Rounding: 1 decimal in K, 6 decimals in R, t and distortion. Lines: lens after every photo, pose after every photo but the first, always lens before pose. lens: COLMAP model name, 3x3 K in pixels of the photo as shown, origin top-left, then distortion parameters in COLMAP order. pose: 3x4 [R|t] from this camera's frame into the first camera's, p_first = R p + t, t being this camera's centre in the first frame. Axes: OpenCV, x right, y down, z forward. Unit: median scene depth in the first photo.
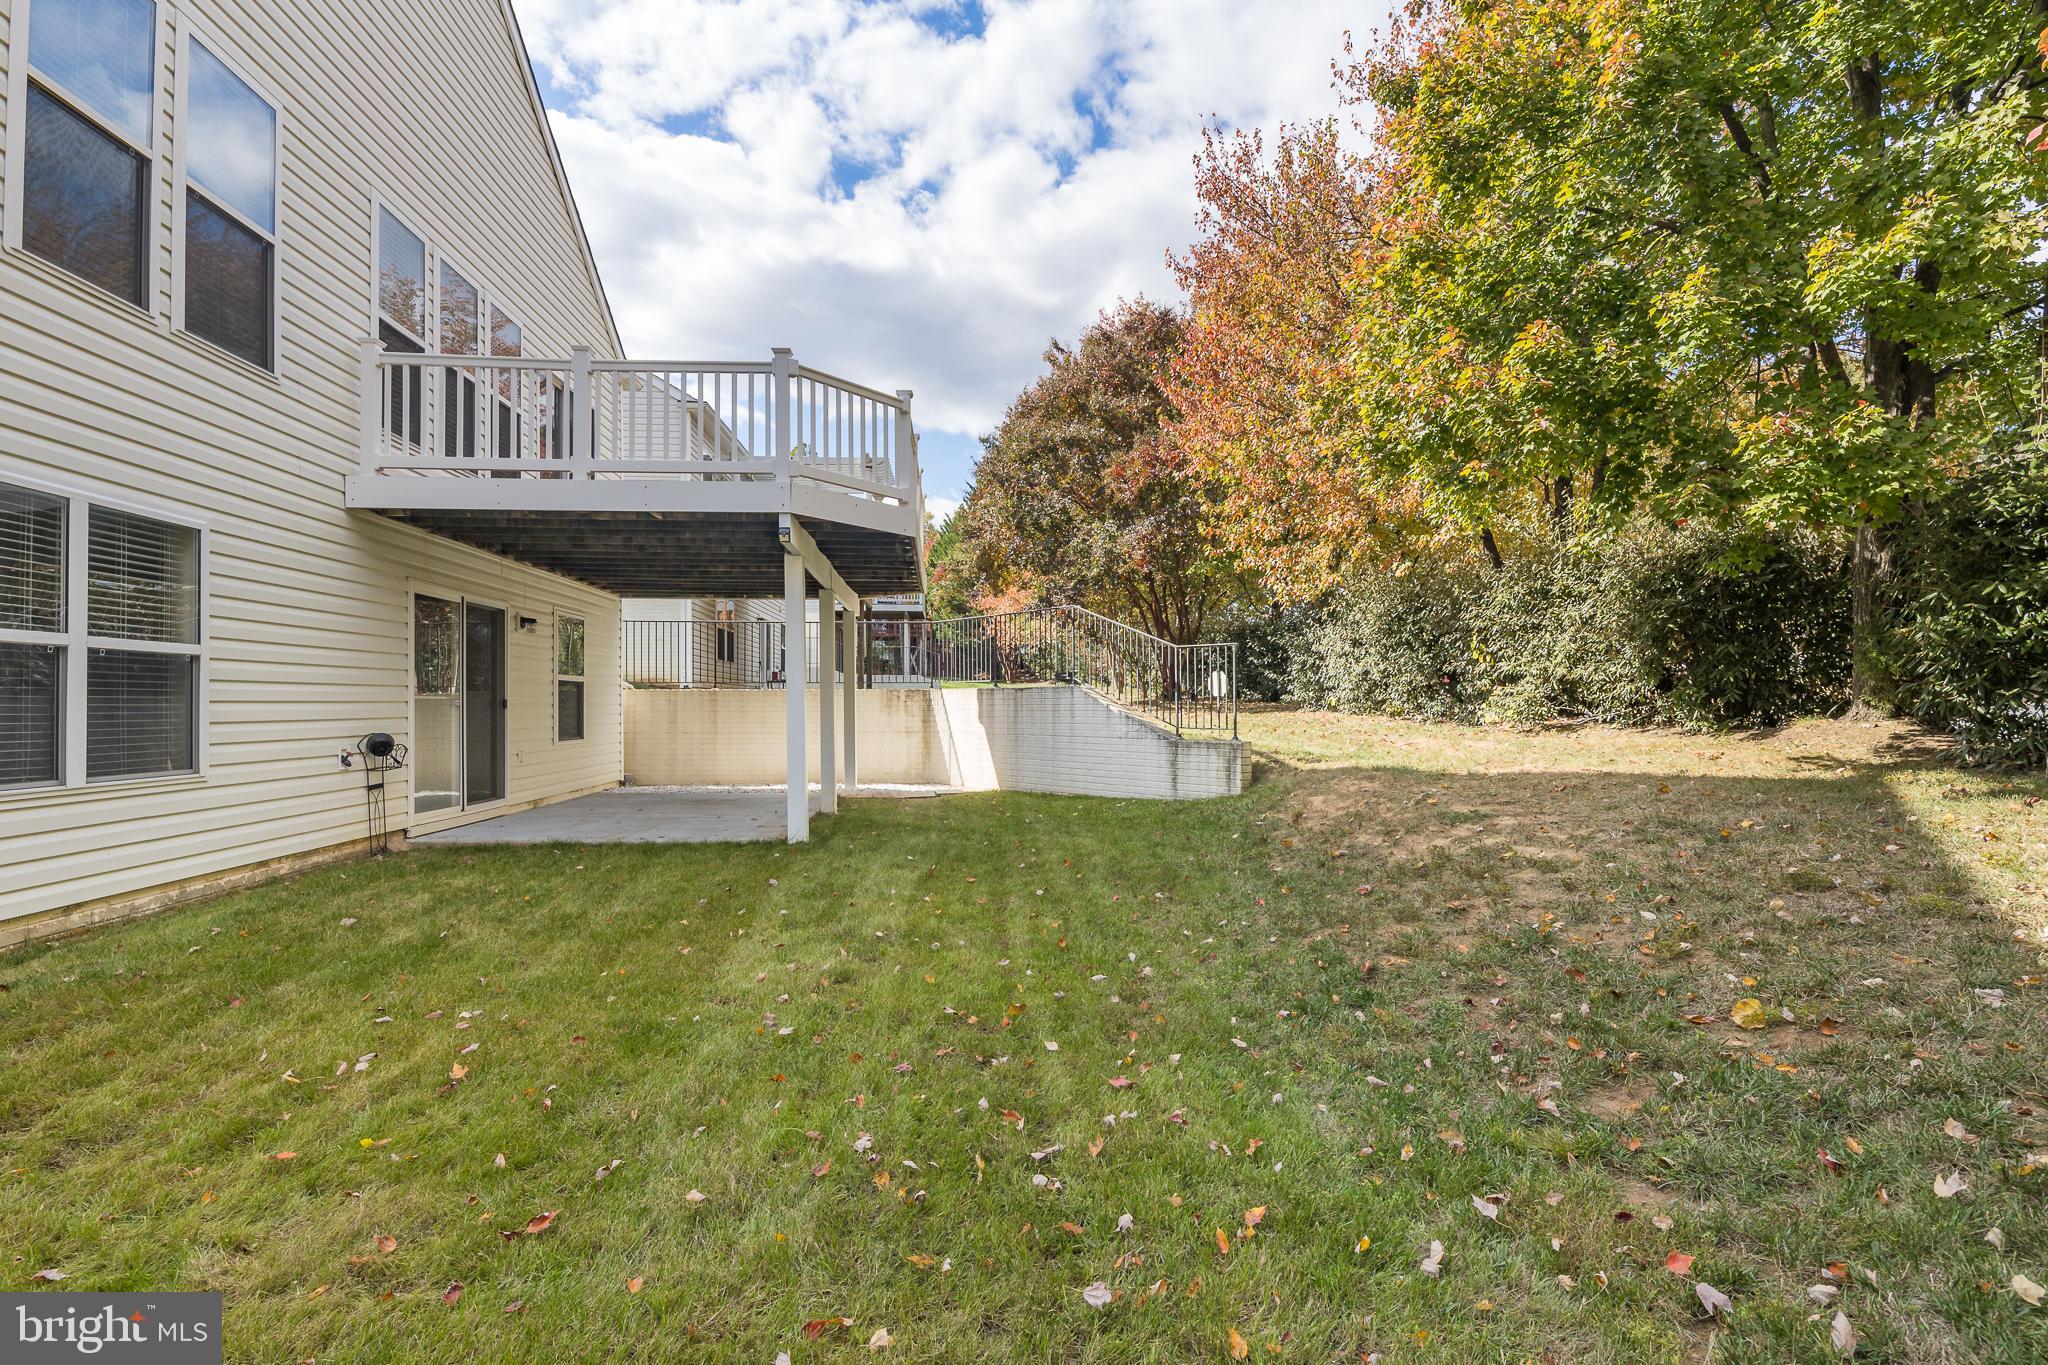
lens RADIAL K [[985.9, 0, 1024.0], [0, 985.9, 682.5], [0, 0, 1]] dist [0.002053, 0.000146]
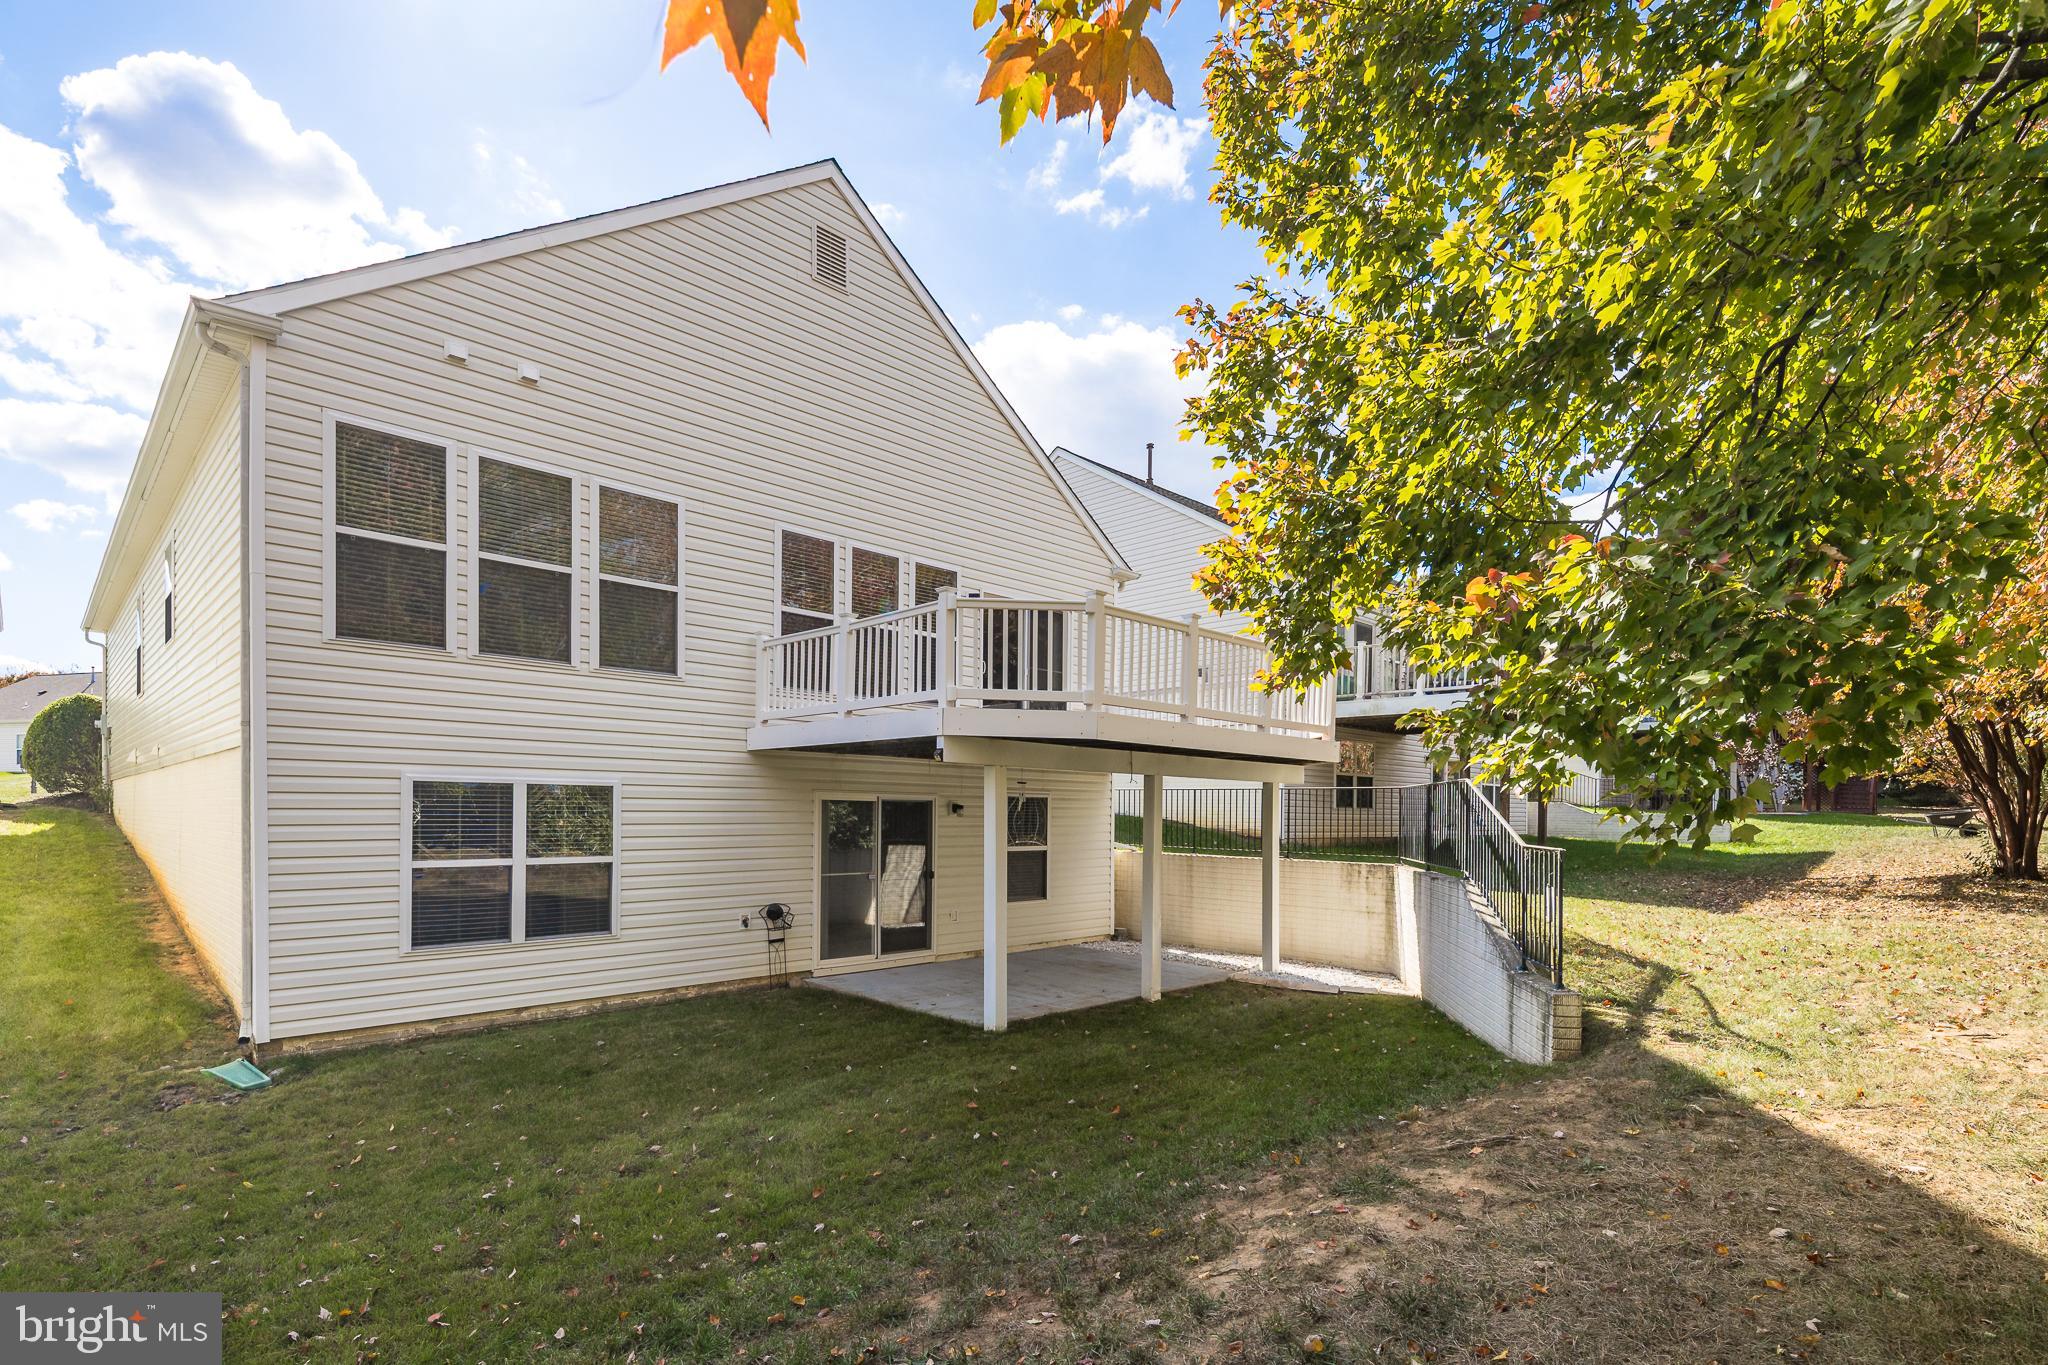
lens RADIAL K [[972.5, 0, 1021.8], [0, 972.5, 803.5], [0, 0, 1]] dist [0.017992, 0.000004]
pose [[0.645750, 0.002149, -0.763546, 0.614926], [0.006450, 0.999945, 0.008270, -0.097195], [0.763522, -0.010265, 0.645701, 0.340620]]
